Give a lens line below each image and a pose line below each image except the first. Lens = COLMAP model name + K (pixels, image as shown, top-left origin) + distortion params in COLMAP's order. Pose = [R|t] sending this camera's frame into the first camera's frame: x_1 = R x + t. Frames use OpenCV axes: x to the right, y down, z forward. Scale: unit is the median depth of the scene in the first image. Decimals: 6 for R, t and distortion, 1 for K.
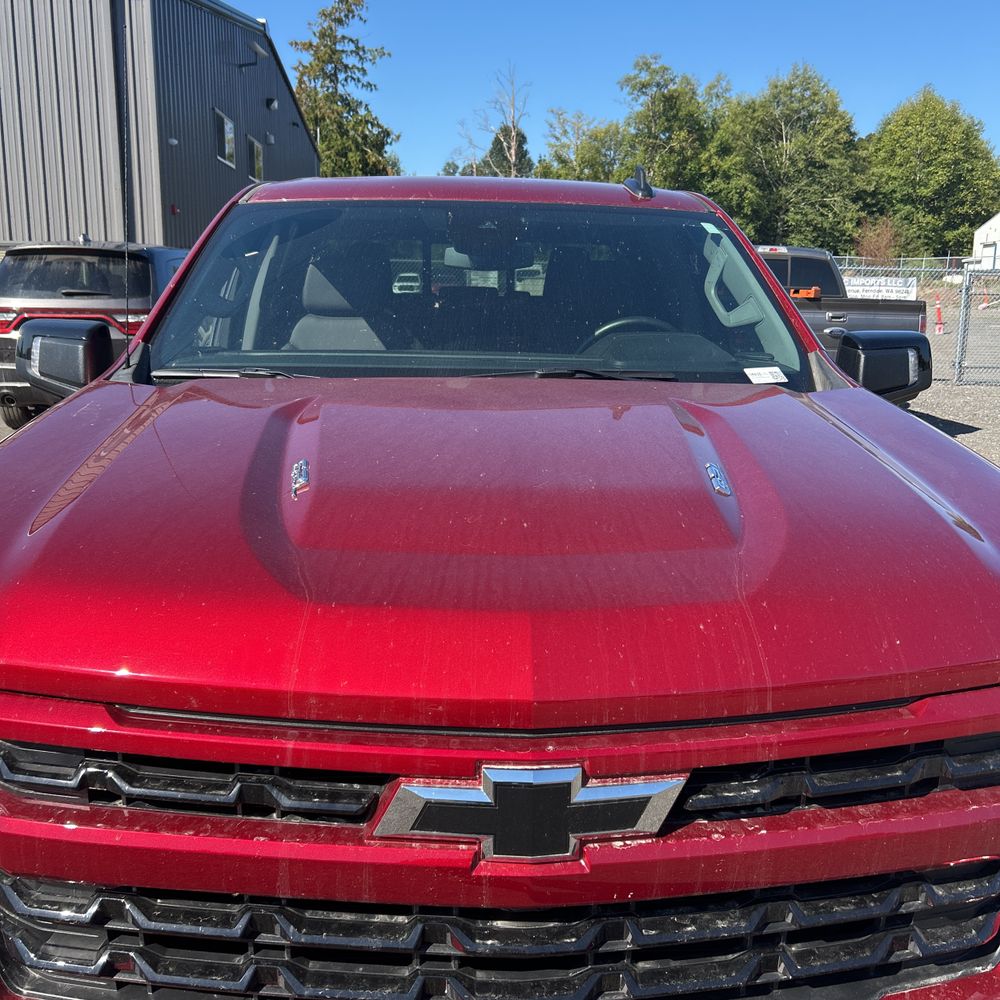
lens RADIAL K [[1004.4, 0, 517.4], [0, 1004.4, 487.0], [0, 0, 1]] dist [0.016033, 0.000000]
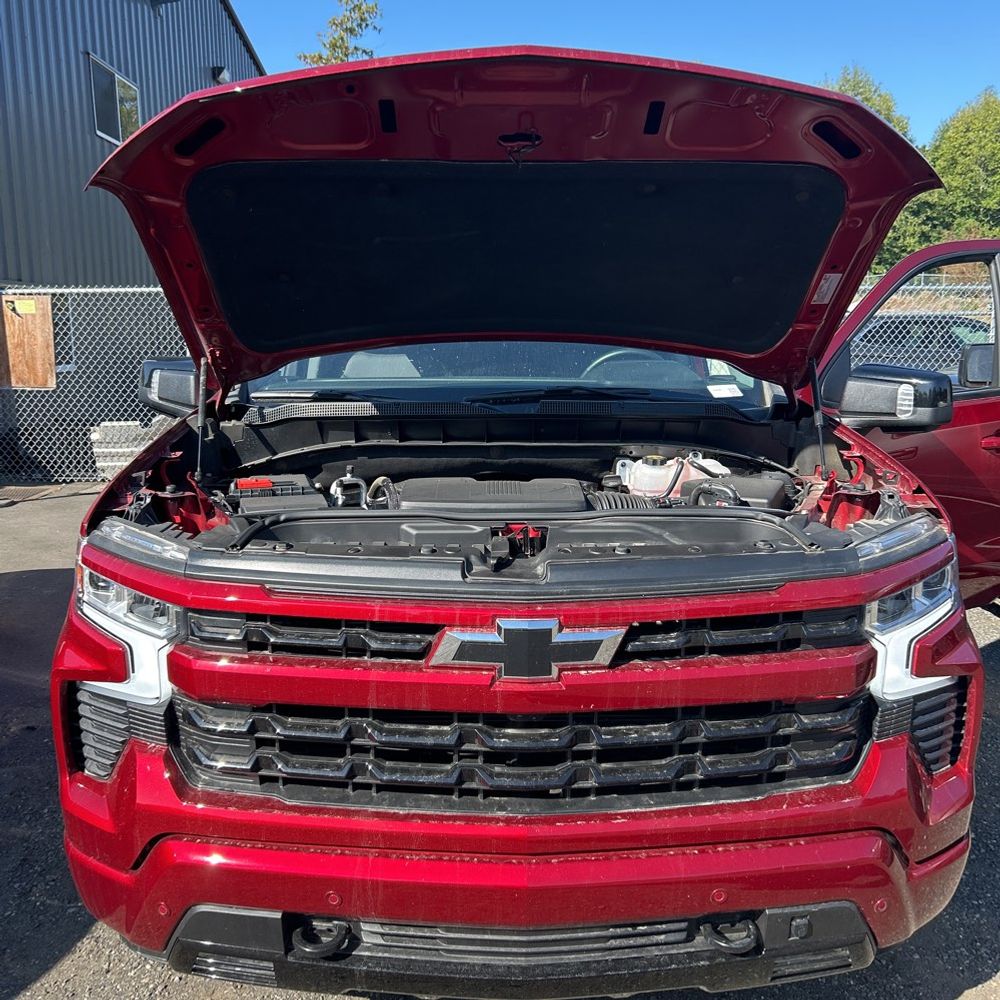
lens RADIAL K [[1004.4, 0, 506.5], [0, 1004.4, 491.4], [0, 0, 1]] dist [0.016033, 0.000000]
pose [[0.999075, -0.008346, -0.042172, 0.026414], [0.006694, 0.999210, -0.039178, 0.073011], [0.042466, 0.038859, 0.998342, -0.318726]]
